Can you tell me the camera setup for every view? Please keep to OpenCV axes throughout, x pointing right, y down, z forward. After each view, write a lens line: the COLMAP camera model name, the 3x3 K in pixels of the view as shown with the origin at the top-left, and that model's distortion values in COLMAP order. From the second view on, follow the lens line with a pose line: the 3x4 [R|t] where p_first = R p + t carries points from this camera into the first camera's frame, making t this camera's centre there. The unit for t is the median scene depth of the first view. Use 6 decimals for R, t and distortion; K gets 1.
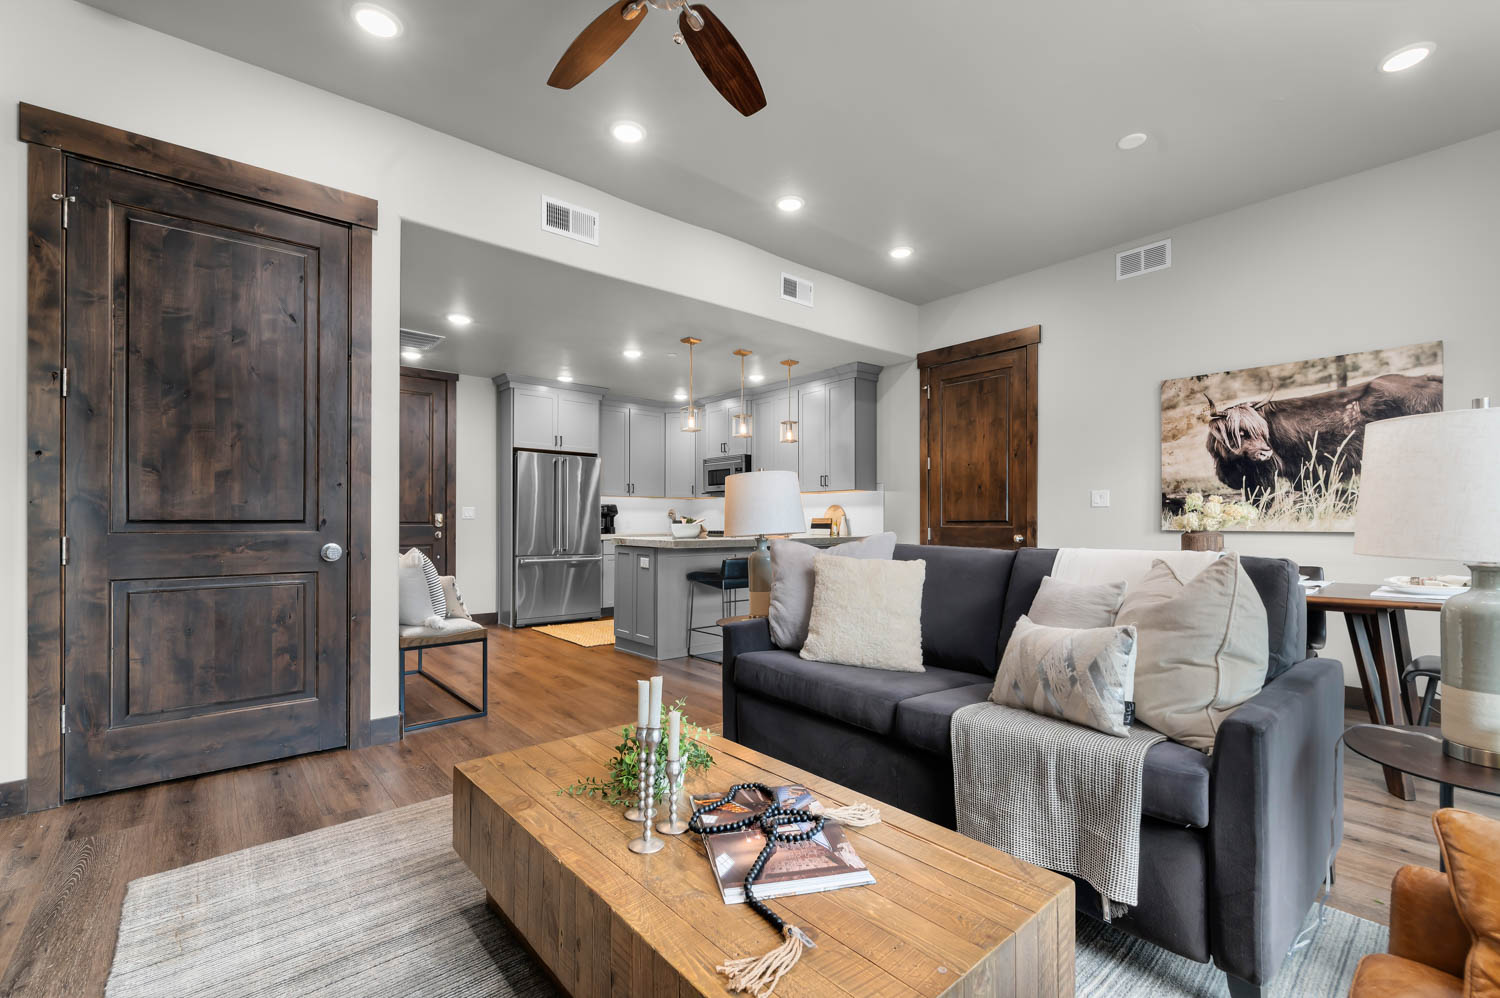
lens RADIAL K [[651.0, 0, 748.9], [0, 651.0, 517.9], [0, 0, 1]] dist [0.004842, -0.002667]
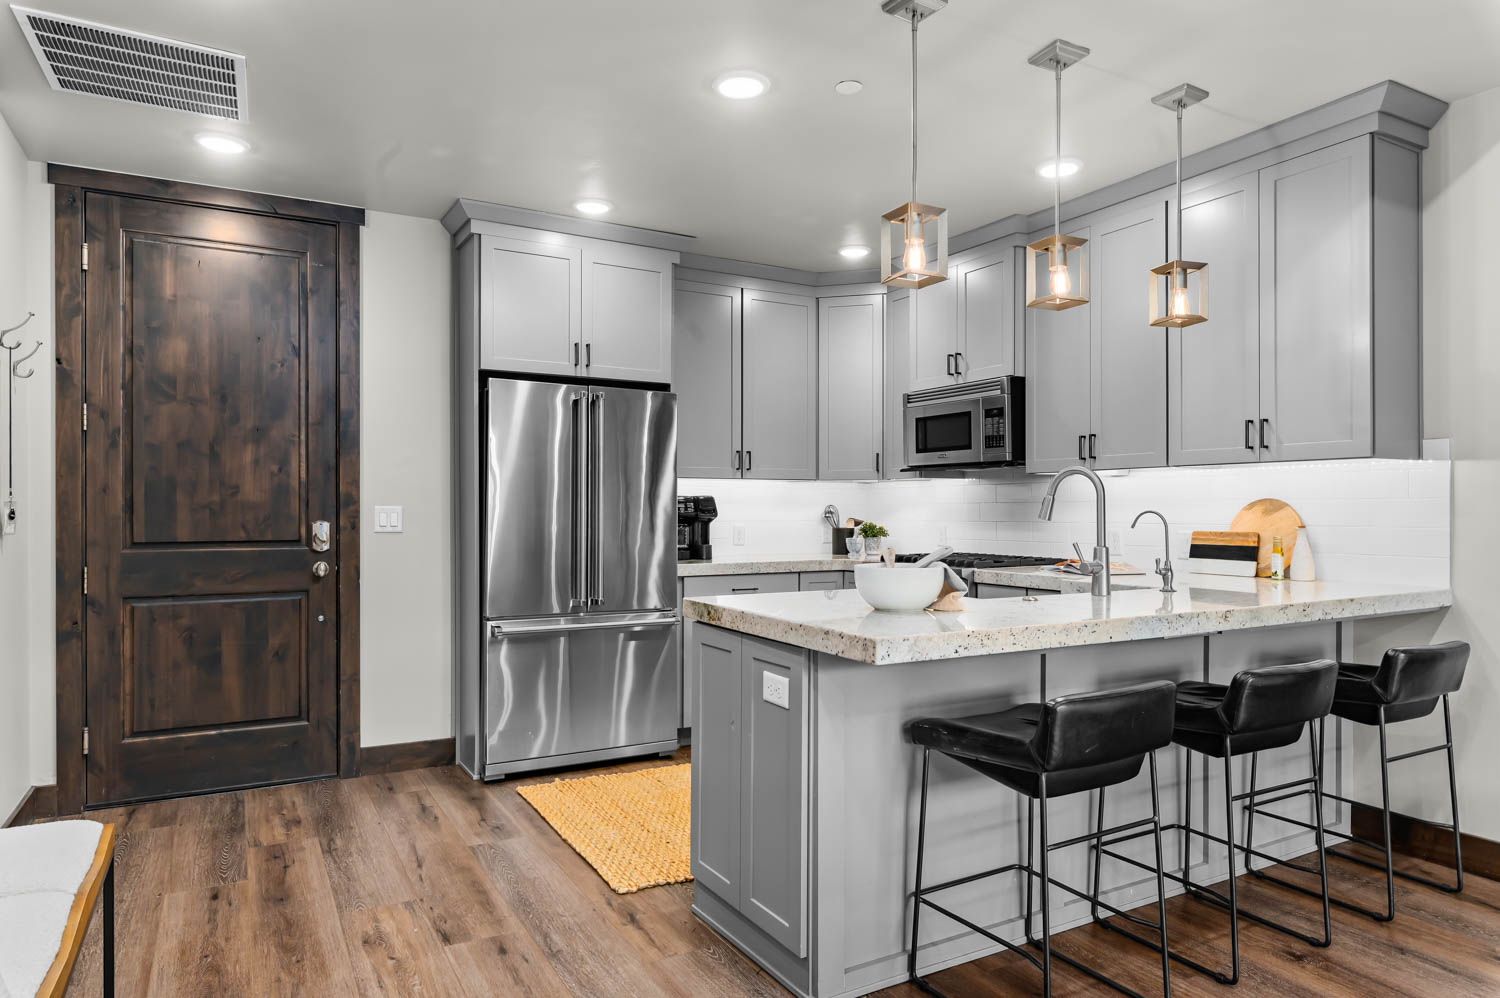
lens RADIAL K [[916.0, 0, 745.7], [0, 916.0, 504.2], [0, 0, 1]] dist [-0.007845, -0.001567]
pose [[0.981966, -0.001908, -0.189047, -0.101141], [0.002196, 0.999997, 0.001312, -0.026543], [0.189044, -0.001703, 0.981967, 0.627294]]
